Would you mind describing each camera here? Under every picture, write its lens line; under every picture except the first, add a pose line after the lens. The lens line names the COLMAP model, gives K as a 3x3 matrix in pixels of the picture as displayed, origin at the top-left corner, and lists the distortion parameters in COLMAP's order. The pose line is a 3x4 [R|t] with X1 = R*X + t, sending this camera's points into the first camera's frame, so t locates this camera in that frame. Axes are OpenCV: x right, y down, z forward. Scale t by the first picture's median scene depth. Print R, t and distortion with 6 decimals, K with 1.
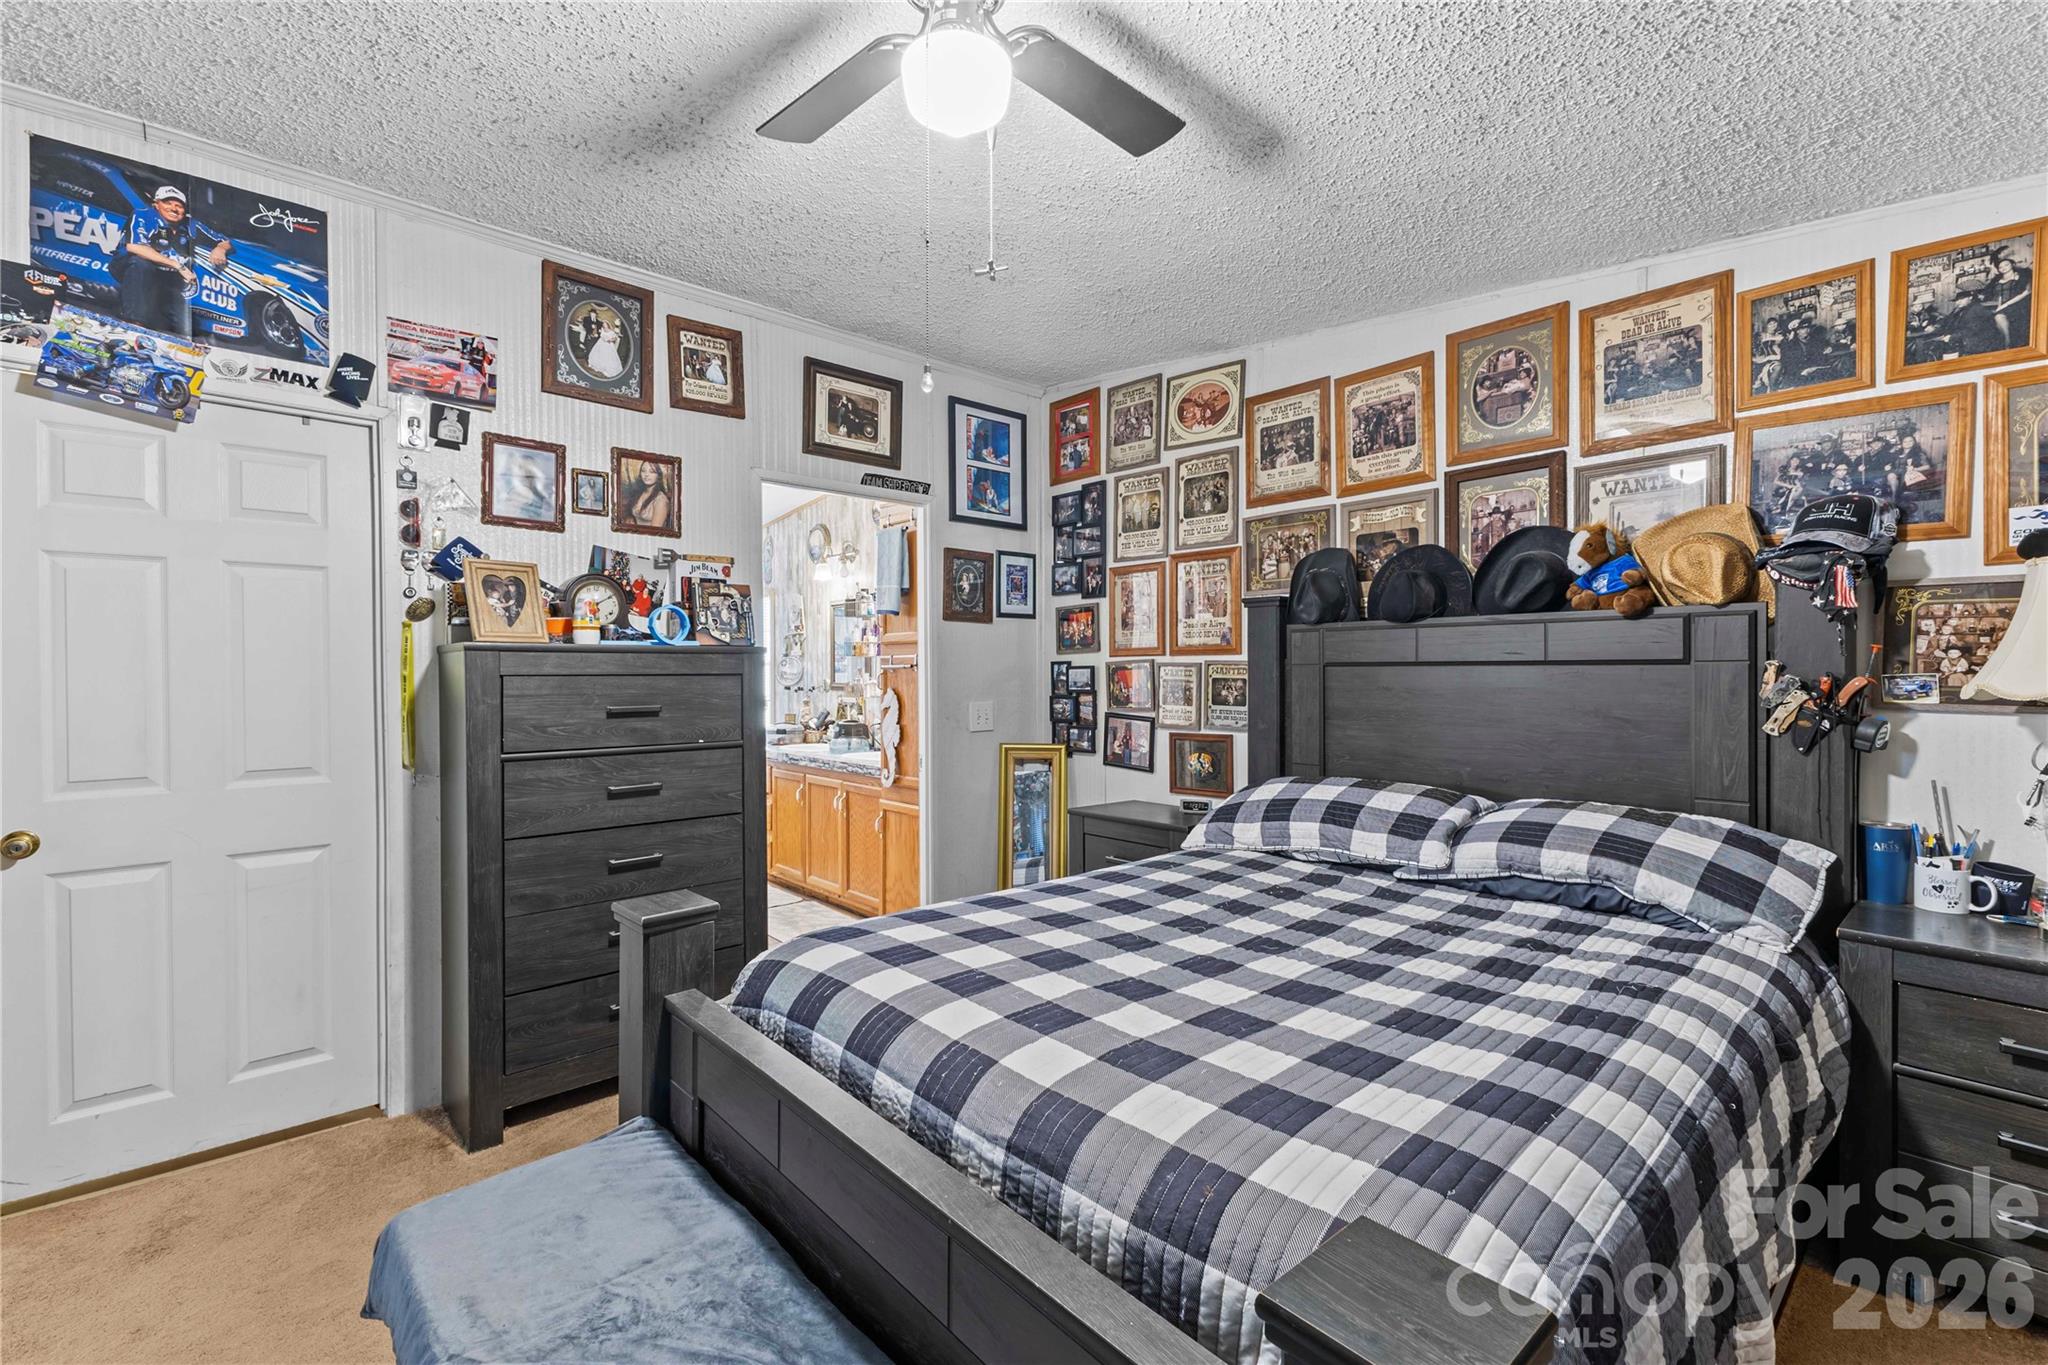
lens RADIAL K [[878.4, 0, 1025.5], [0, 878.4, 679.5], [0, 0, 1]] dist [0.009829, -0.002746]
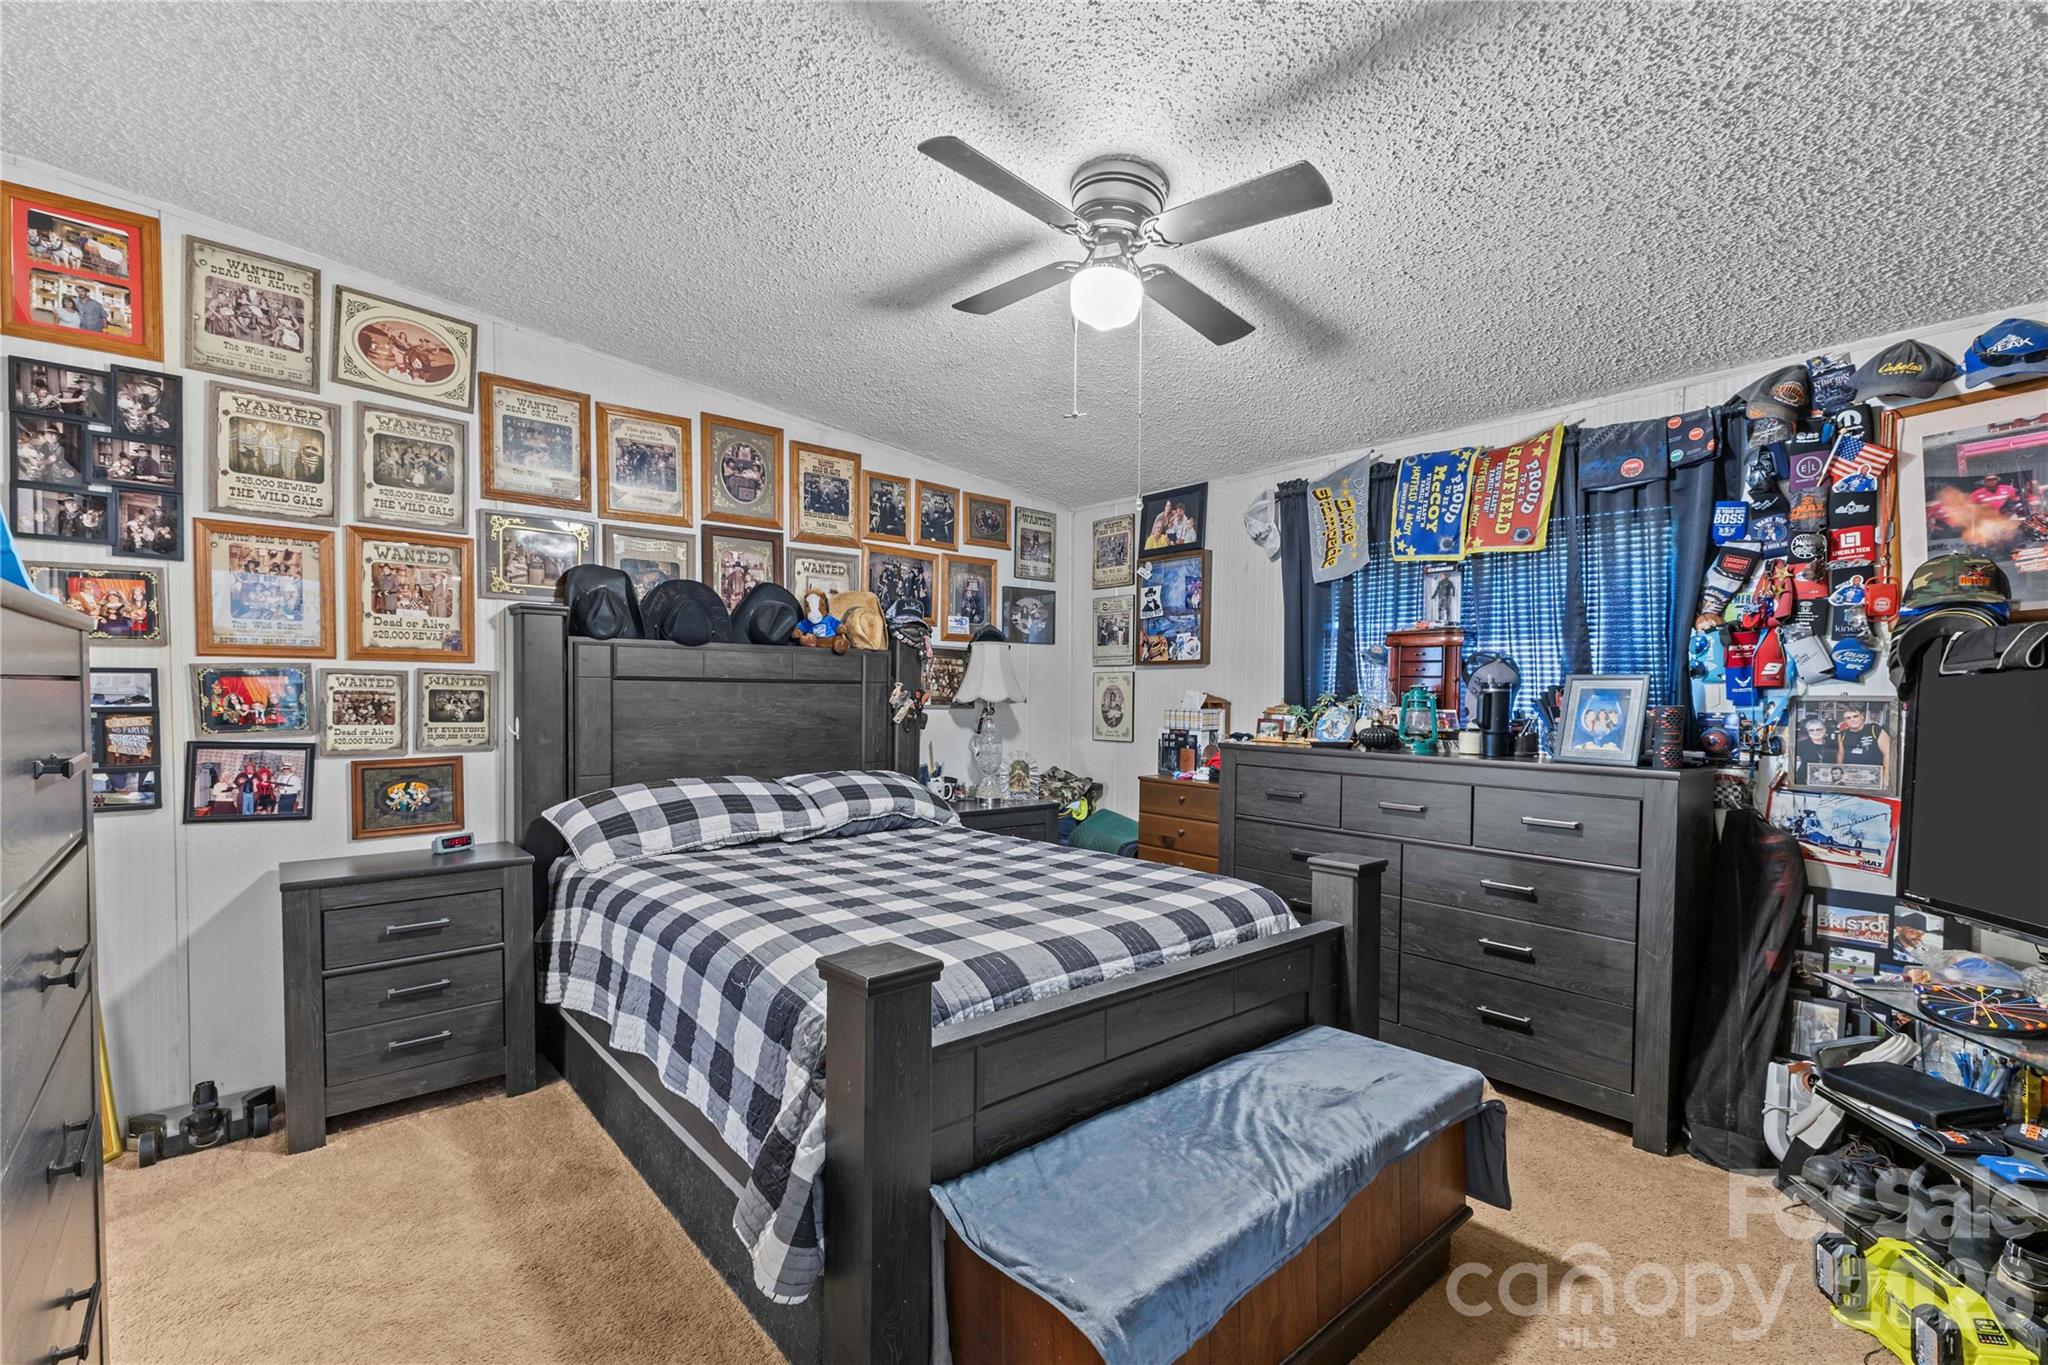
lens RADIAL K [[896.4, 0, 1024.5], [0, 896.4, 724.4], [0, 0, 1]] dist [0.002823, 0.000050]
pose [[0.018694, -0.030596, 0.999357, -0.651054], [-0.000730, 0.999531, 0.030614, 0.004919], [-0.999825, -0.001302, 0.018663, 0.442855]]
